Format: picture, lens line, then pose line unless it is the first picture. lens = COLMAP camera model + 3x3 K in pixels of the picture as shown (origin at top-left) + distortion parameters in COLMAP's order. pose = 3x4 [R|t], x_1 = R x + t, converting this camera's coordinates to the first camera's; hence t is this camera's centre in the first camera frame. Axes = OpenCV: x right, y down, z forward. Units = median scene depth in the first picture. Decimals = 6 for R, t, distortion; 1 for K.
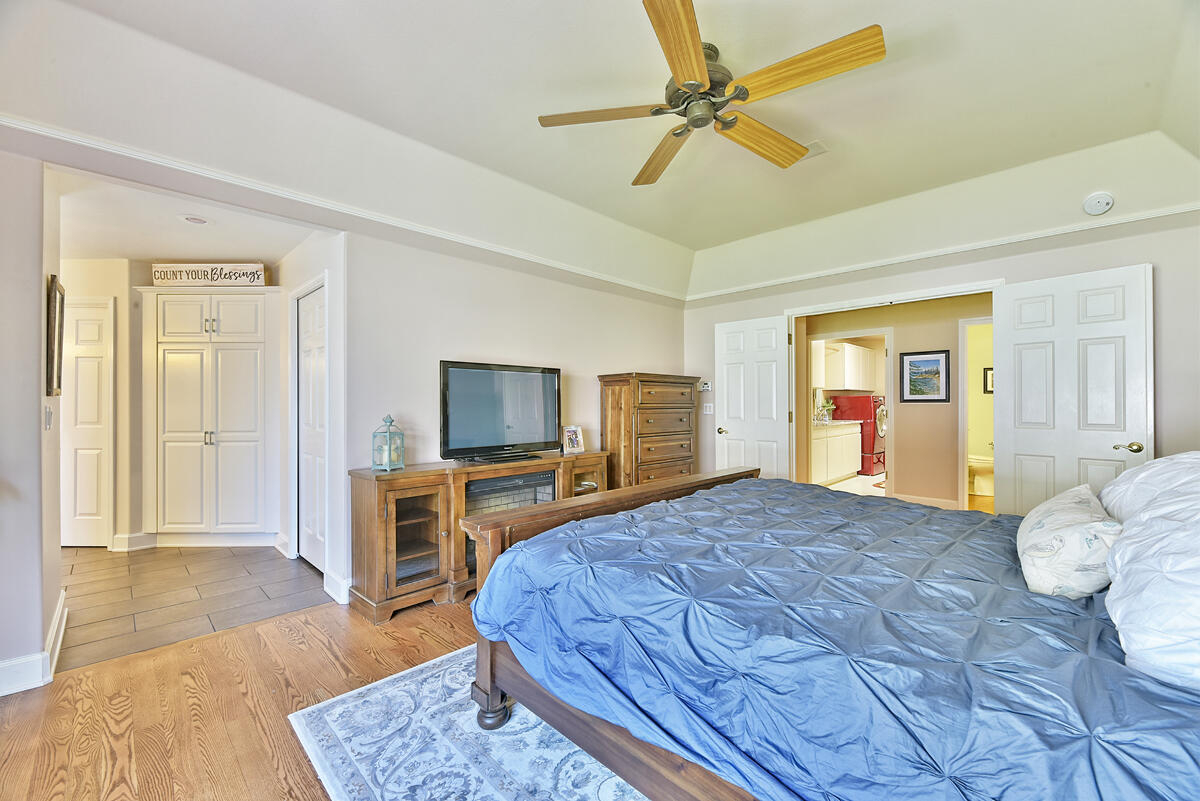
lens RADIAL K [[483.5, 0, 598.9], [0, 483.5, 401.9], [0, 0, 1]] dist [-0.001590, -0.000539]
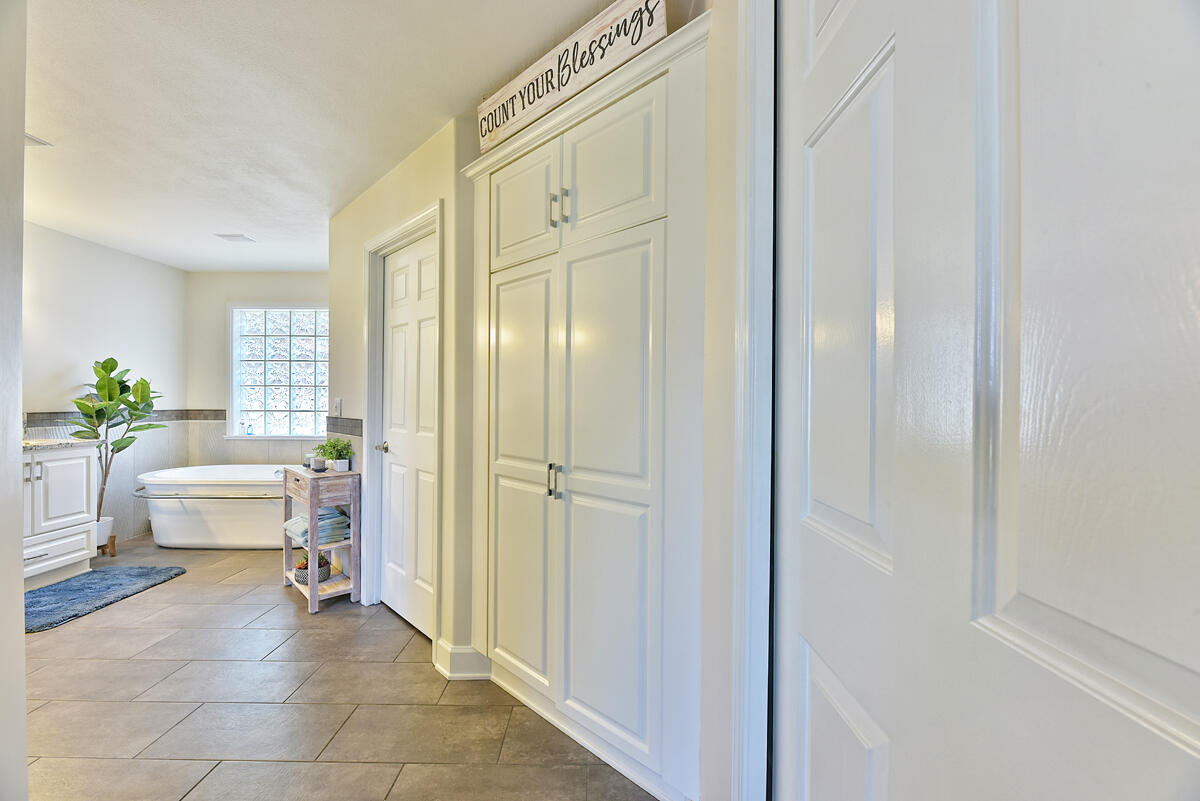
lens RADIAL K [[483.5, 0, 598.9], [0, 483.5, 401.9], [0, 0, 1]] dist [-0.001590, -0.000539]
pose [[0.703968, 0.009835, -0.710163, -0.487865], [-0.007536, 0.999951, 0.006379, 0.004827], [0.710192, 0.000861, 0.704008, 0.735372]]
